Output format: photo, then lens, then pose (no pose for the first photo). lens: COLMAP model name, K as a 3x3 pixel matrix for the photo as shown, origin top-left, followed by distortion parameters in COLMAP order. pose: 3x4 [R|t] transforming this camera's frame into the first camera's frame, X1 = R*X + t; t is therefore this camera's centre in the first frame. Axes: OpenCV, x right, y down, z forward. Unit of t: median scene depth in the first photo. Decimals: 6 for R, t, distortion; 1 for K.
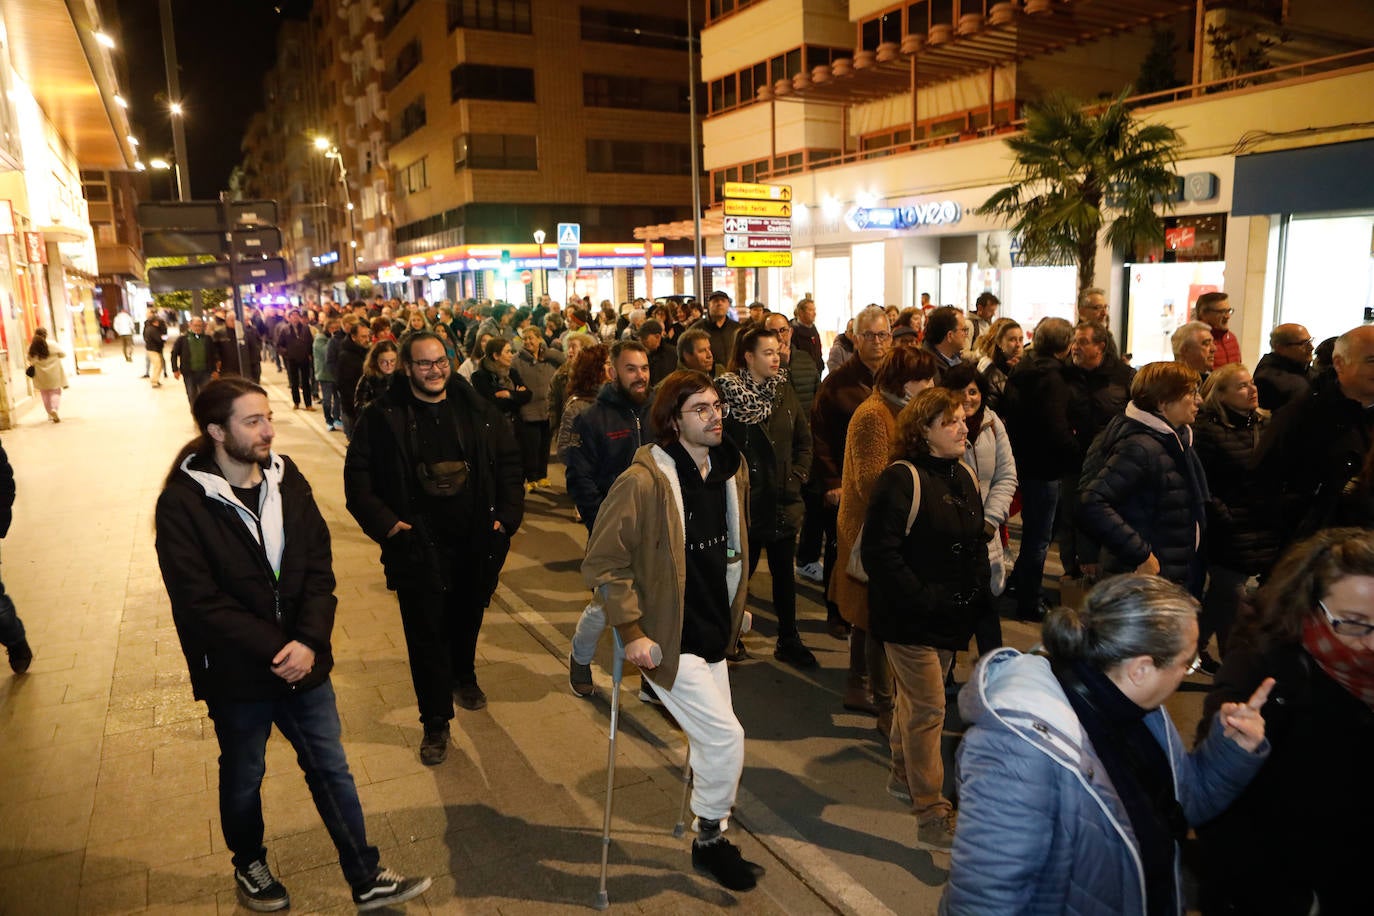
lens RADIAL K [[966.5, 0, 690.6], [0, 966.5, 462.8], [0, 0, 1]] dist [-0.106015, 0.090063]
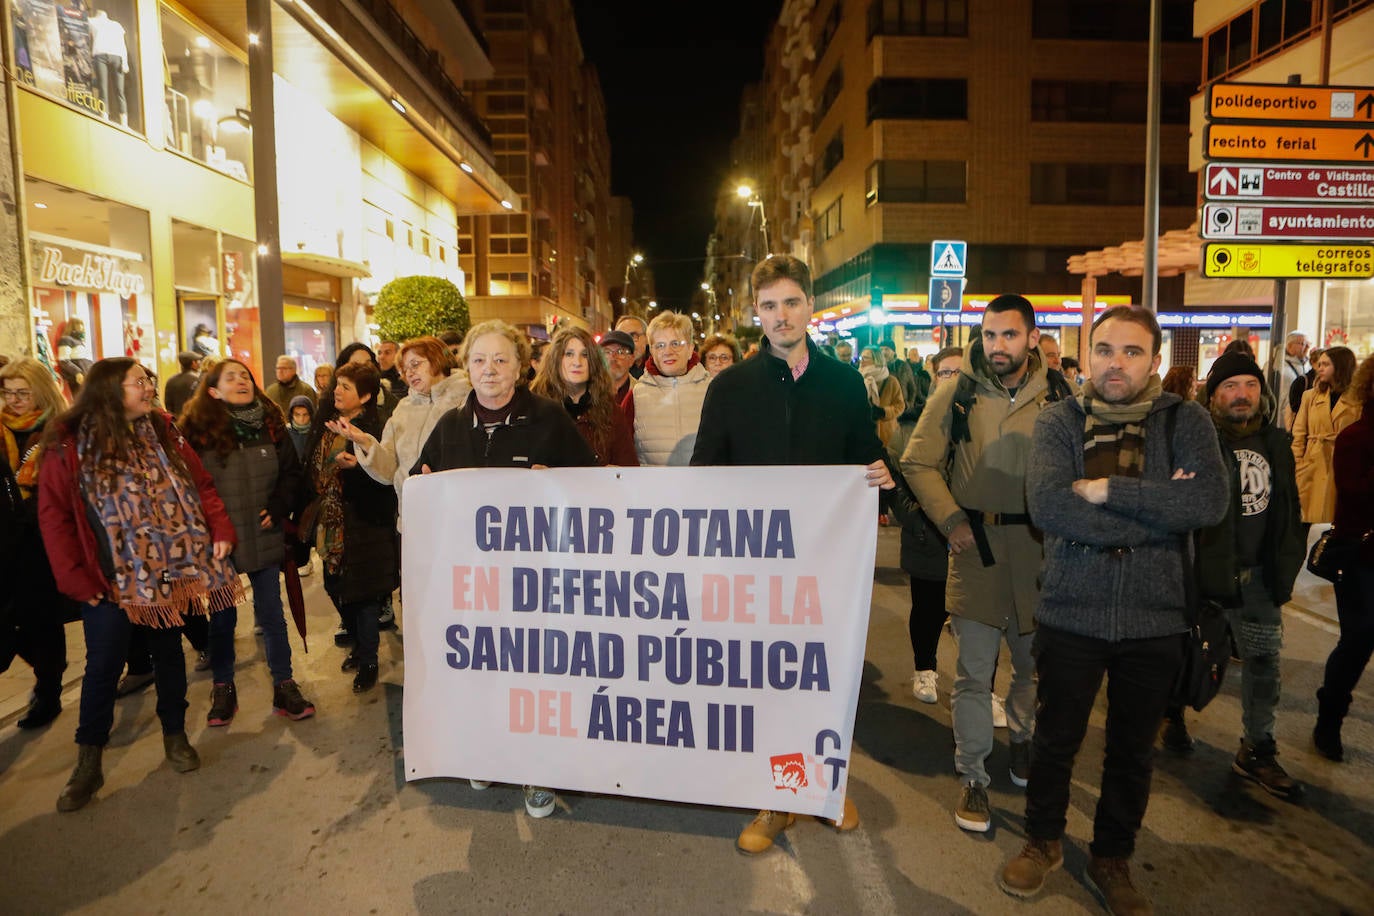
lens RADIAL K [[961.2, 0, 689.7], [0, 961.2, 463.1], [0, 0, 1]] dist [-0.101907, 0.079298]
pose [[0.887552, 0.067081, -0.455797, 0.010420], [-0.098206, 0.994152, -0.044920, -0.027098], [0.450118, 0.084631, 0.888949, 0.184611]]
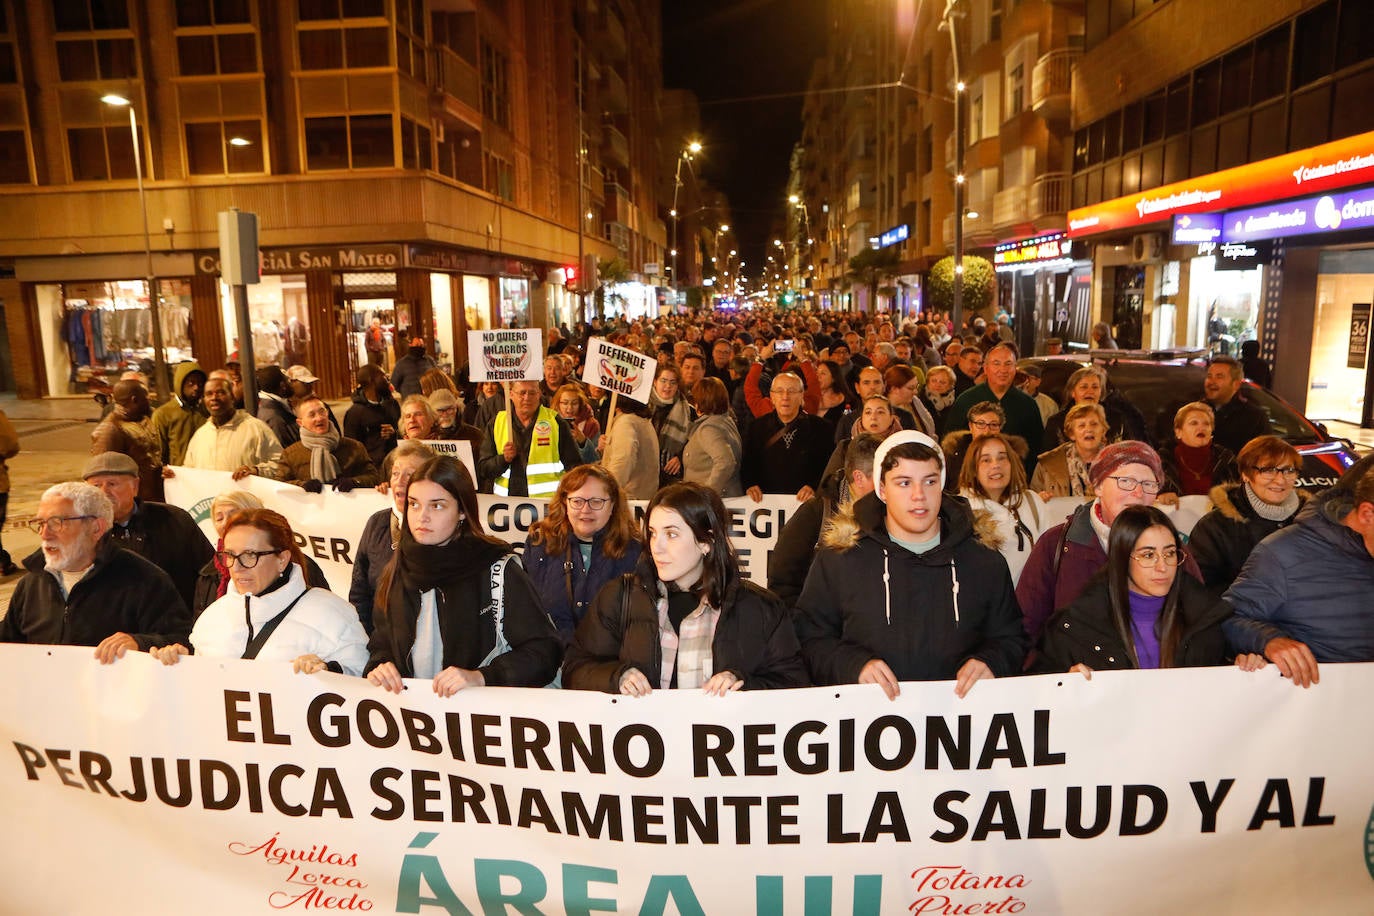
lens RADIAL K [[961.2, 0, 689.7], [0, 961.2, 463.1], [0, 0, 1]] dist [-0.101907, 0.079298]
pose [[0.847746, 0.100592, -0.520777, -0.266371], [-0.099130, 0.994599, 0.030746, -0.126731], [0.521057, 0.025560, 0.853139, 0.692380]]
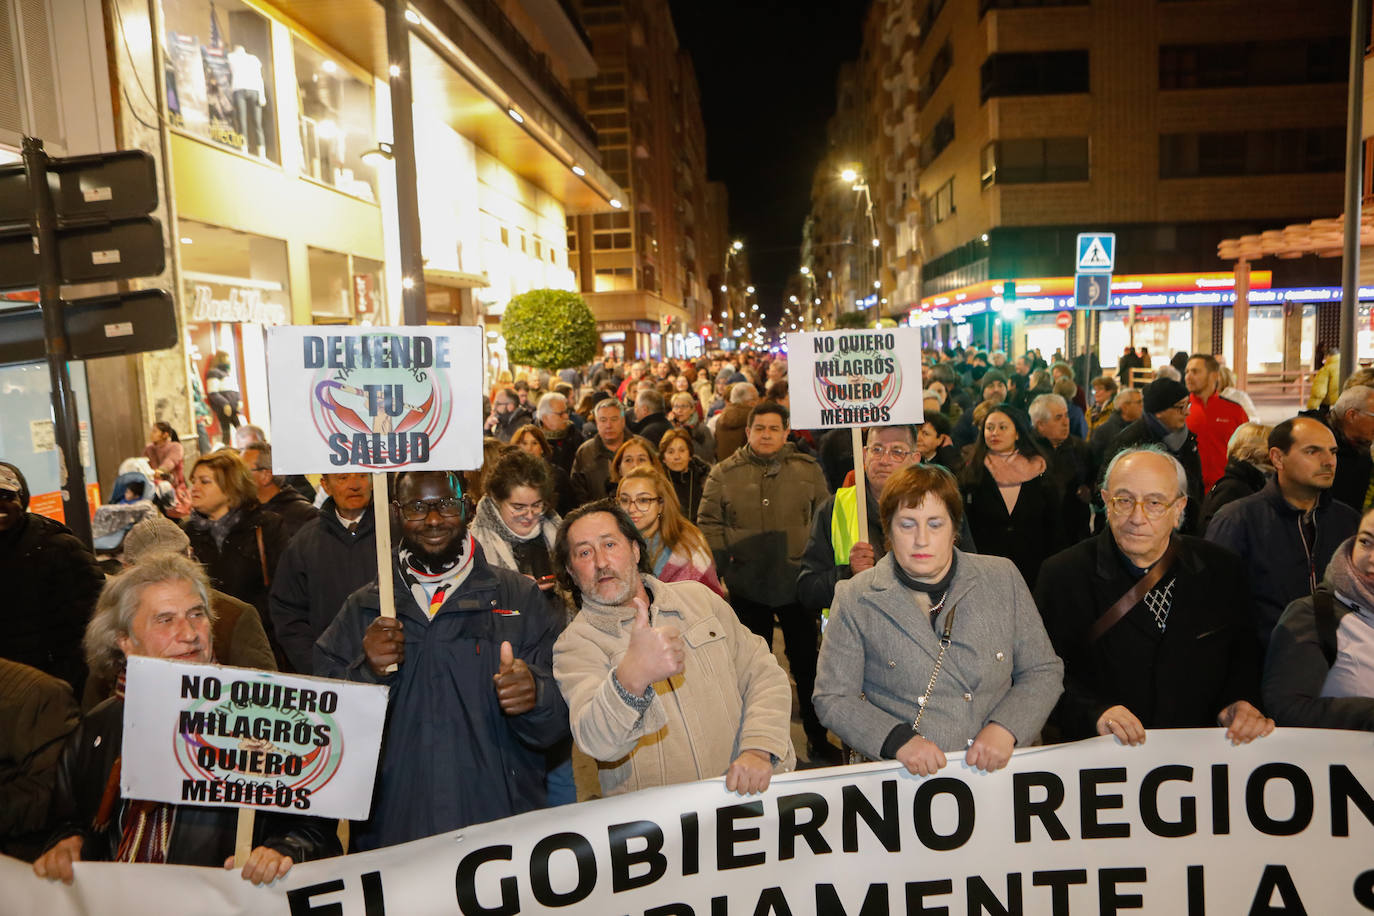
lens RADIAL K [[966.5, 0, 690.6], [0, 966.5, 462.8], [0, 0, 1]] dist [-0.106015, 0.090063]
pose [[0.838928, 0.057313, -0.541216, -0.004219], [-0.080964, 0.996517, -0.019974, -0.035658], [0.538186, 0.060576, 0.840646, 0.183274]]
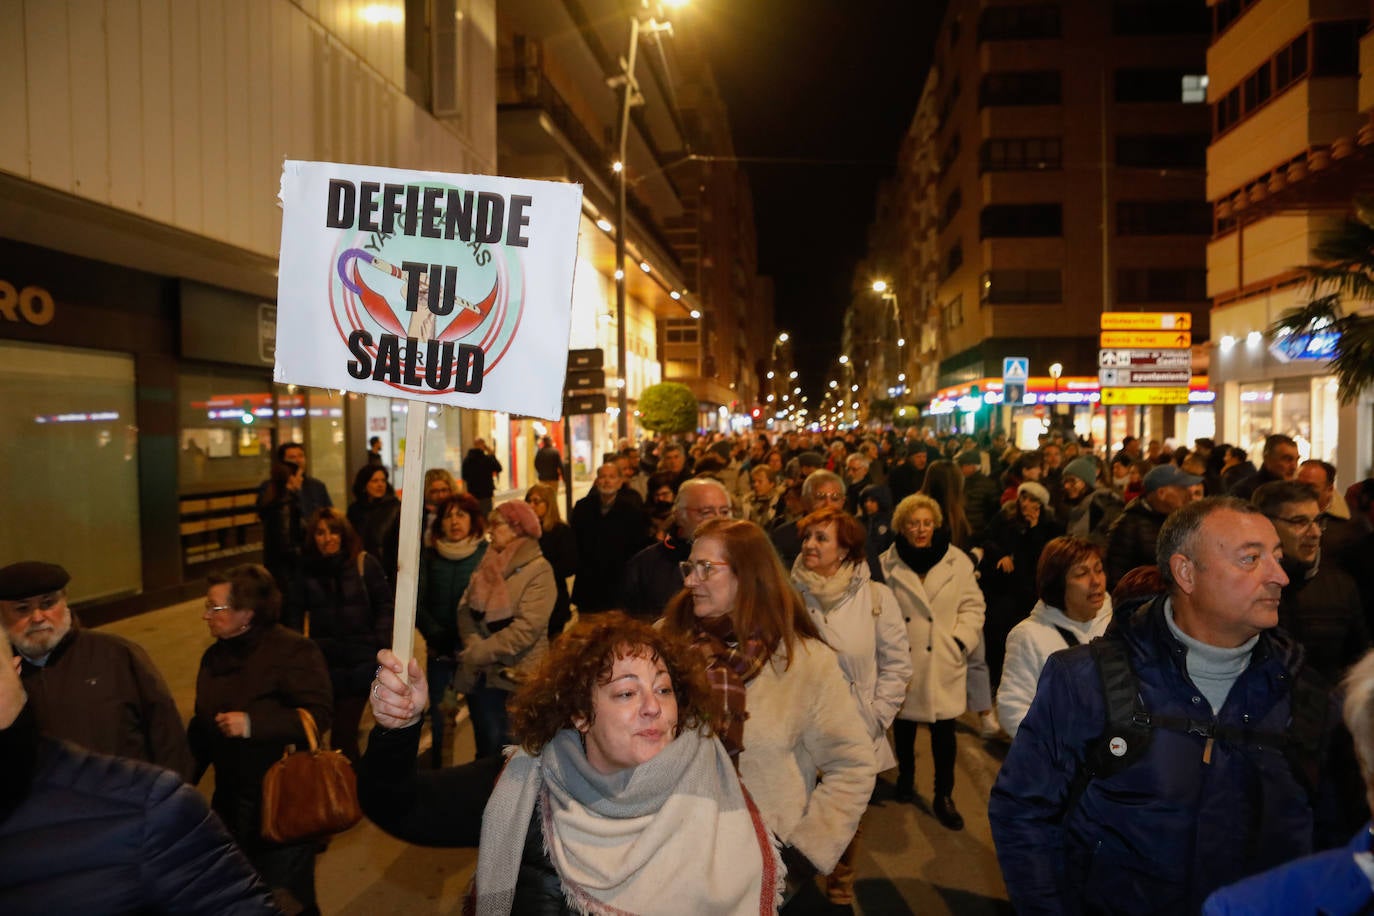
lens RADIAL K [[957.7, 0, 689.5], [0, 957.7, 464.9], [0, 0, 1]] dist [-0.106542, 0.084766]
pose [[0.813929, 0.039882, -0.579594, 0.085291], [-0.115787, 0.988762, -0.094565, -0.005688], [0.569309, 0.144079, 0.809400, 0.020996]]
